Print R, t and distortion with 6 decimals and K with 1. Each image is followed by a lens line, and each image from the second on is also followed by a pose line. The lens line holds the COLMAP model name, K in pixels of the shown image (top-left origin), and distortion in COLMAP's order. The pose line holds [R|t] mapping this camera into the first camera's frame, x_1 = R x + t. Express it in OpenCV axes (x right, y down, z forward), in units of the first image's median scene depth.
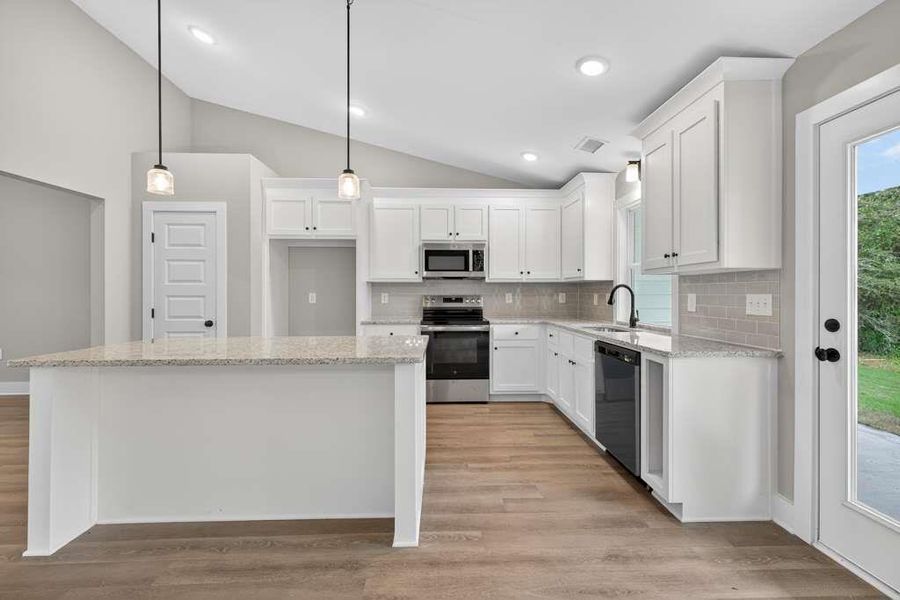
lens RADIAL K [[377.6, 0, 451.2], [0, 377.6, 292.8], [0, 0, 1]] dist [0.001549, -0.000040]
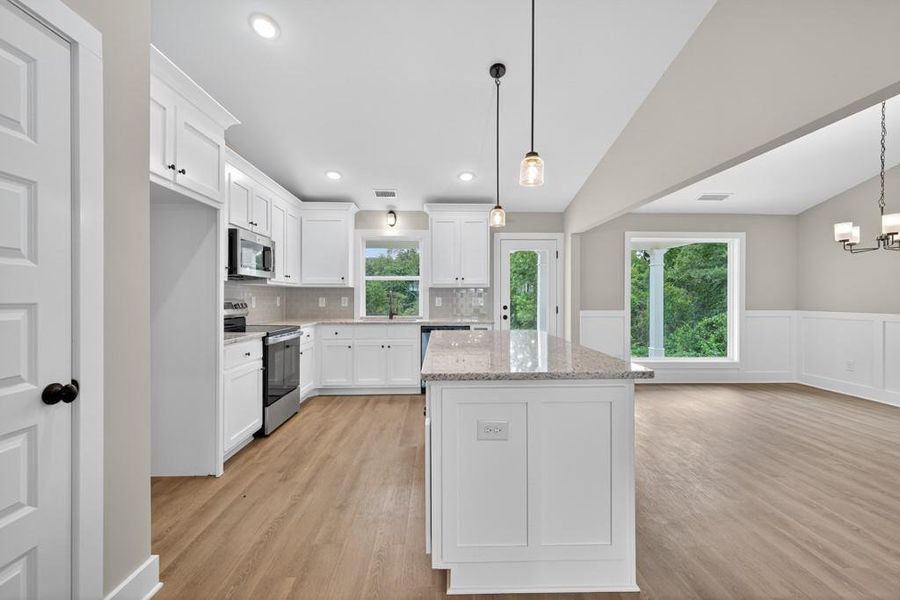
lens RADIAL K [[373.2, 0, 450.0], [0, 373.2, 300.0], [0, 0, 1]] dist [0.000845, 0.000172]
pose [[0.006292, -0.006405, 0.999960, -0.882861], [-0.001812, 0.999978, 0.006417, 0.002220], [-0.999979, -0.001852, 0.006280, 0.635217]]
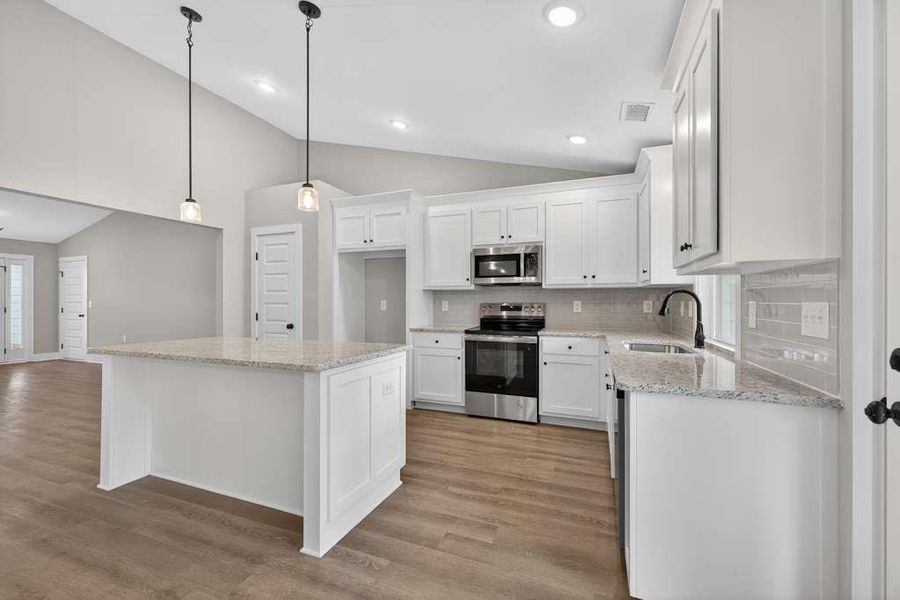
lens RADIAL K [[377.1, 0, 449.2], [0, 377.1, 299.6], [0, 0, 1]] dist [0.001224, -0.000052]
pose [[0.914329, -0.001282, -0.404970, 0.281348], [0.000227, 0.999996, -0.002652, 0.000361], [0.404972, 0.002333, 0.914326, 0.107820]]
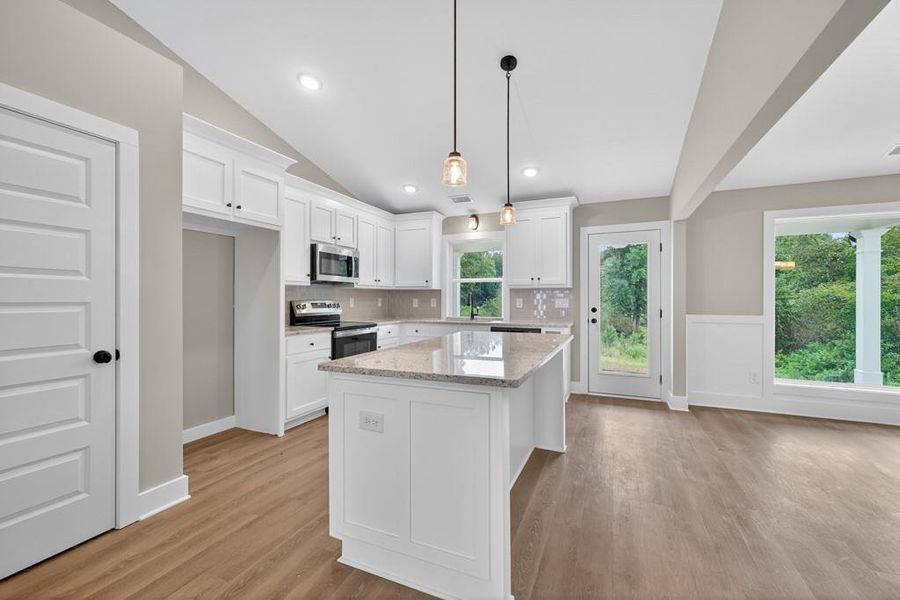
lens RADIAL K [[377.1, 0, 449.2], [0, 377.1, 299.6], [0, 0, 1]] dist [0.001224, -0.000052]
pose [[0.437535, -0.001623, 0.899200, -0.837405], [-0.000813, 0.999997, 0.002201, 0.002362], [-0.899201, -0.001694, 0.437532, 0.334735]]
